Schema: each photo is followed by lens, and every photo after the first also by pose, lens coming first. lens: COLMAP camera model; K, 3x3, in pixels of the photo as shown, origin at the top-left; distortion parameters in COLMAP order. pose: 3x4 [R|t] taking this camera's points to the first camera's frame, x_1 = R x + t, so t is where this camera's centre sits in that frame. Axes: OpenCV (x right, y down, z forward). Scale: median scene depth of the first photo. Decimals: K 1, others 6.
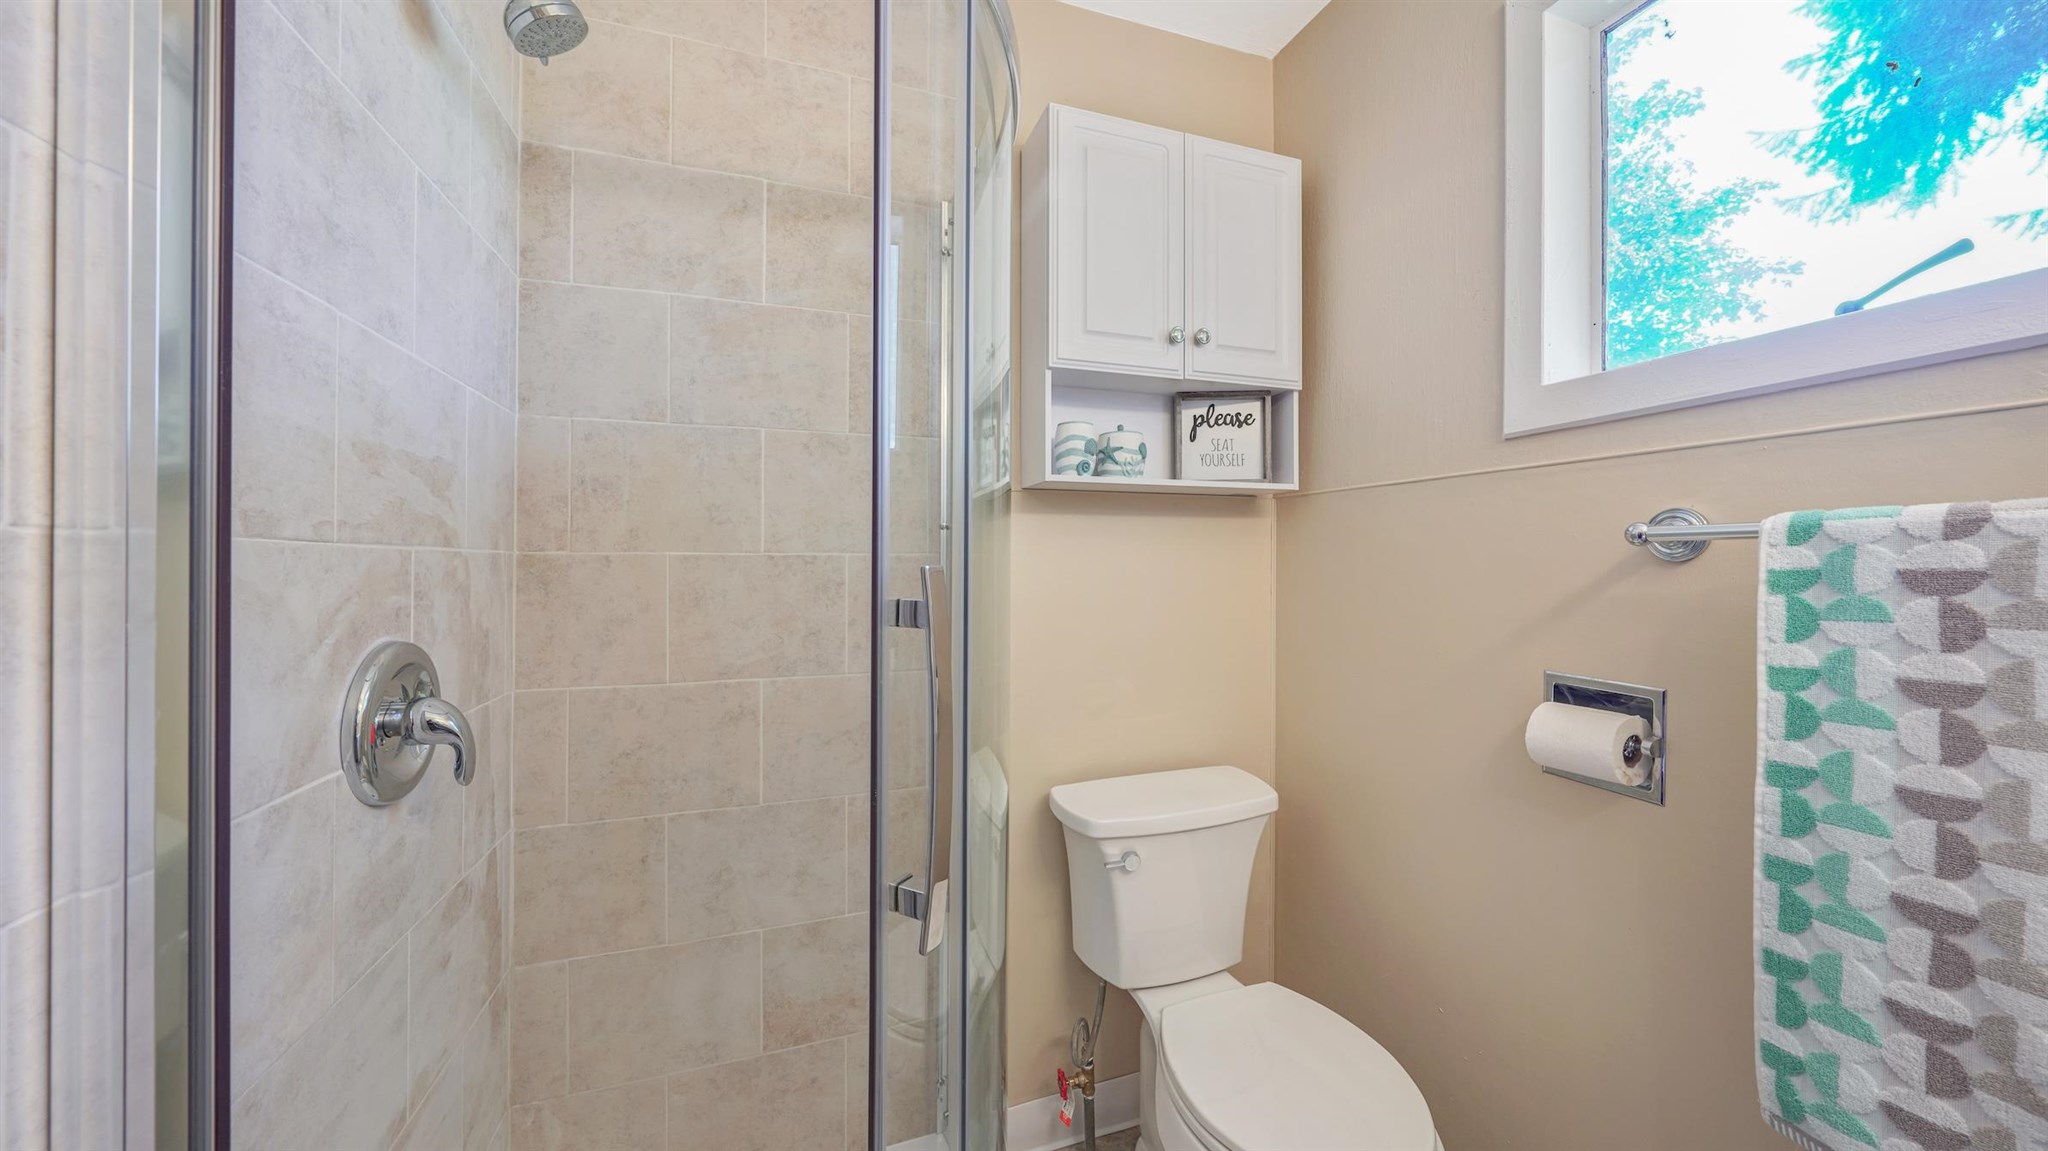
lens RADIAL K [[696.4, 0, 1020.6], [0, 696.4, 564.4], [0, 0, 1]] dist [-0.004829, 0.000596]
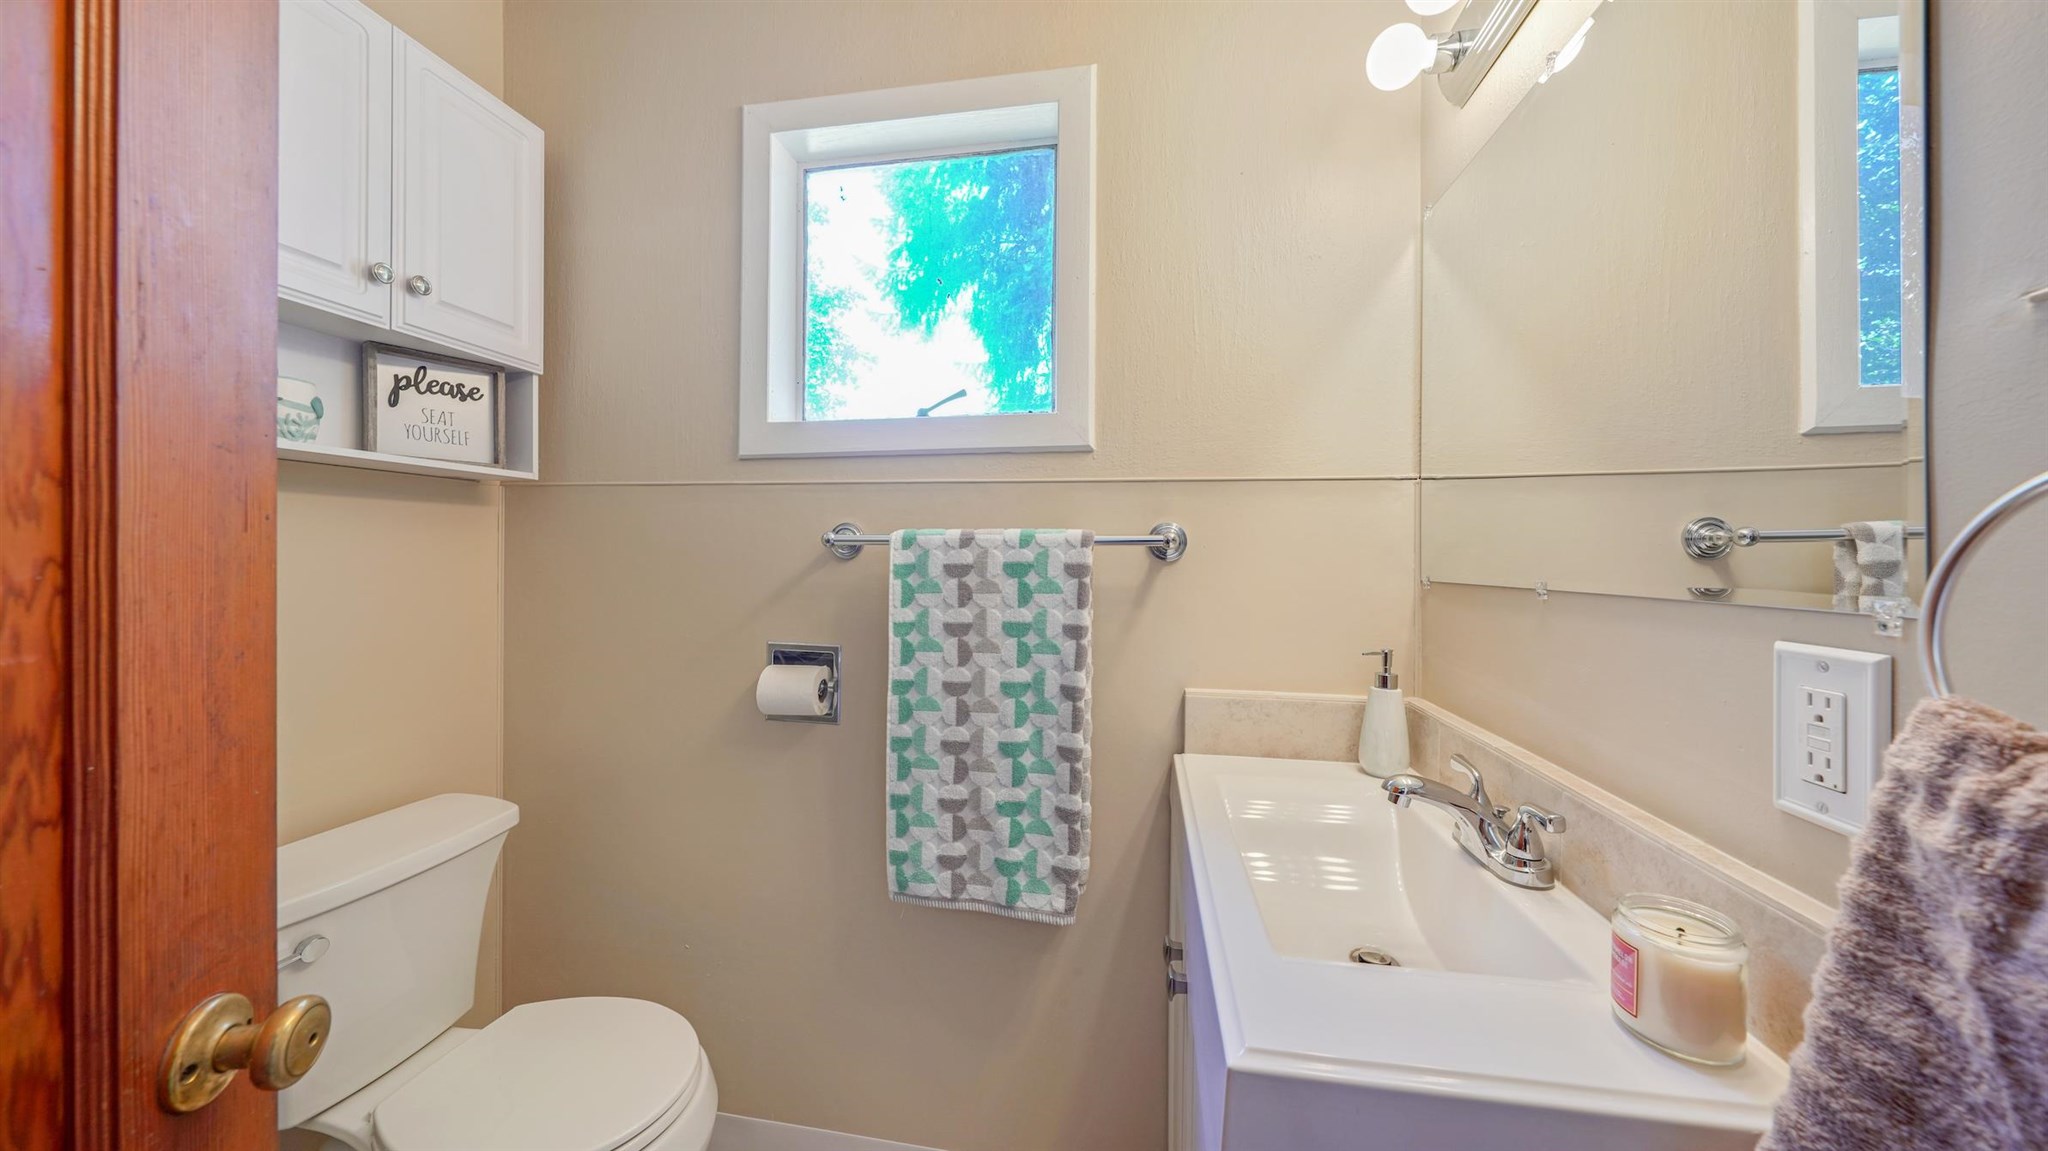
lens RADIAL K [[696.4, 0, 1023.9], [0, 696.4, 565.5], [0, 0, 1]] dist [-0.004829, 0.000596]
pose [[0.488091, -0.004357, 0.872782, -0.117605], [-0.005279, 0.999955, 0.007945, -0.002181], [-0.872777, -0.008485, 0.488046, -0.042758]]
